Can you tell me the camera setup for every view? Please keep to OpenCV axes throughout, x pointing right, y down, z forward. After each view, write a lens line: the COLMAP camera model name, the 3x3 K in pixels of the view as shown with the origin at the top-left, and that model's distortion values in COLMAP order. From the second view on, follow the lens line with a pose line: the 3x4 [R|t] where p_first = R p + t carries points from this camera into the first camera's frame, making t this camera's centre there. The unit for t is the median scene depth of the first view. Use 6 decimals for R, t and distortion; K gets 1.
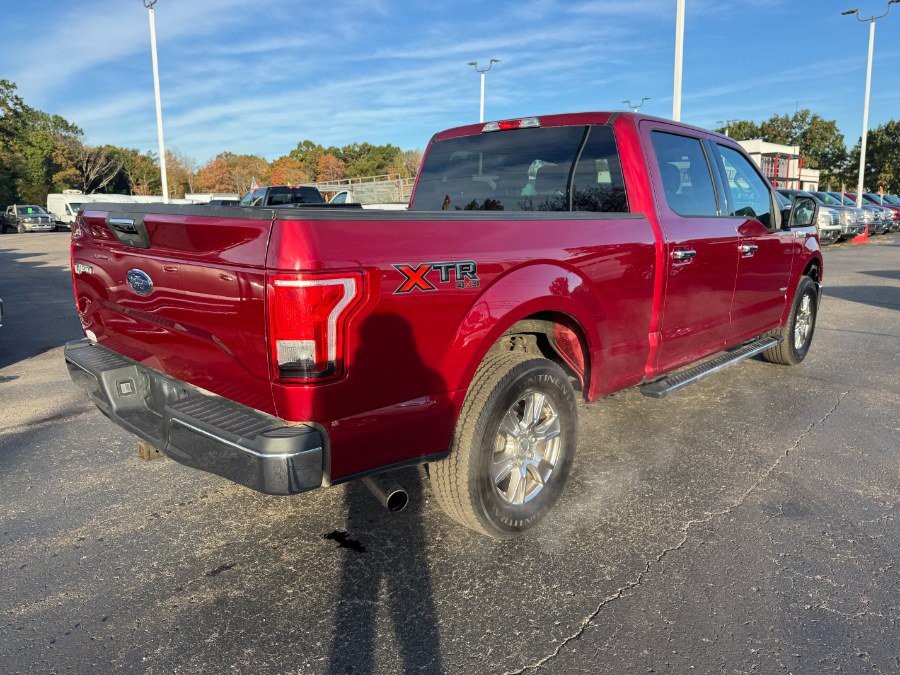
lens RADIAL K [[660.6, 0, 449.9], [0, 660.6, 336.9], [0, 0, 1]] dist [0.001890, -0.007429]
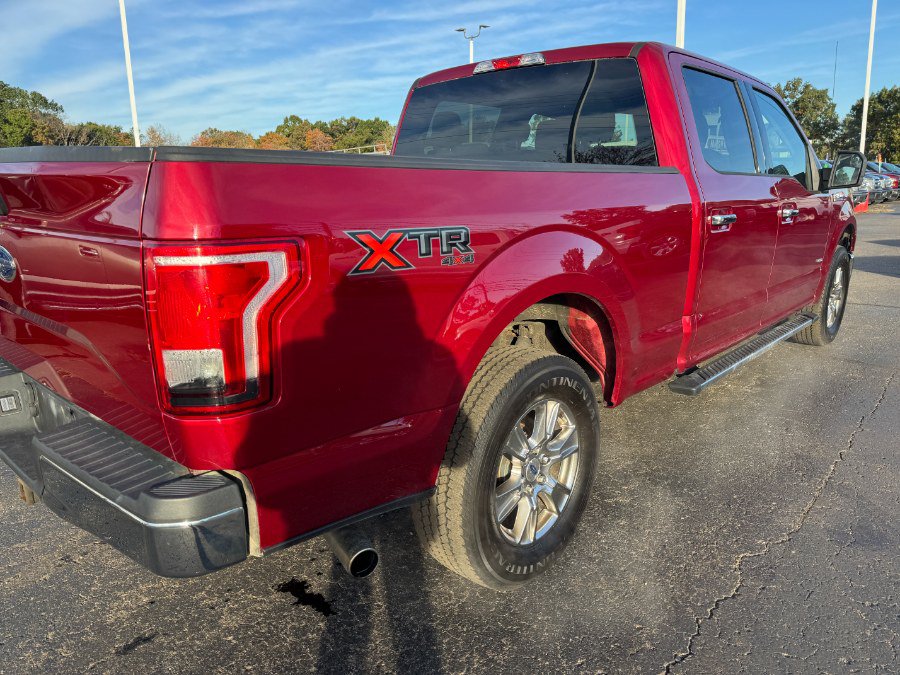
lens RADIAL K [[659.9, 0, 450.1], [0, 659.9, 344.7], [0, 0, 1]] dist [0.000465, -0.001897]
pose [[0.999814, -0.015381, 0.011634, 0.007285], [0.014811, 0.998757, 0.047595, -0.016994], [-0.012351, -0.047414, 0.998799, 0.224983]]
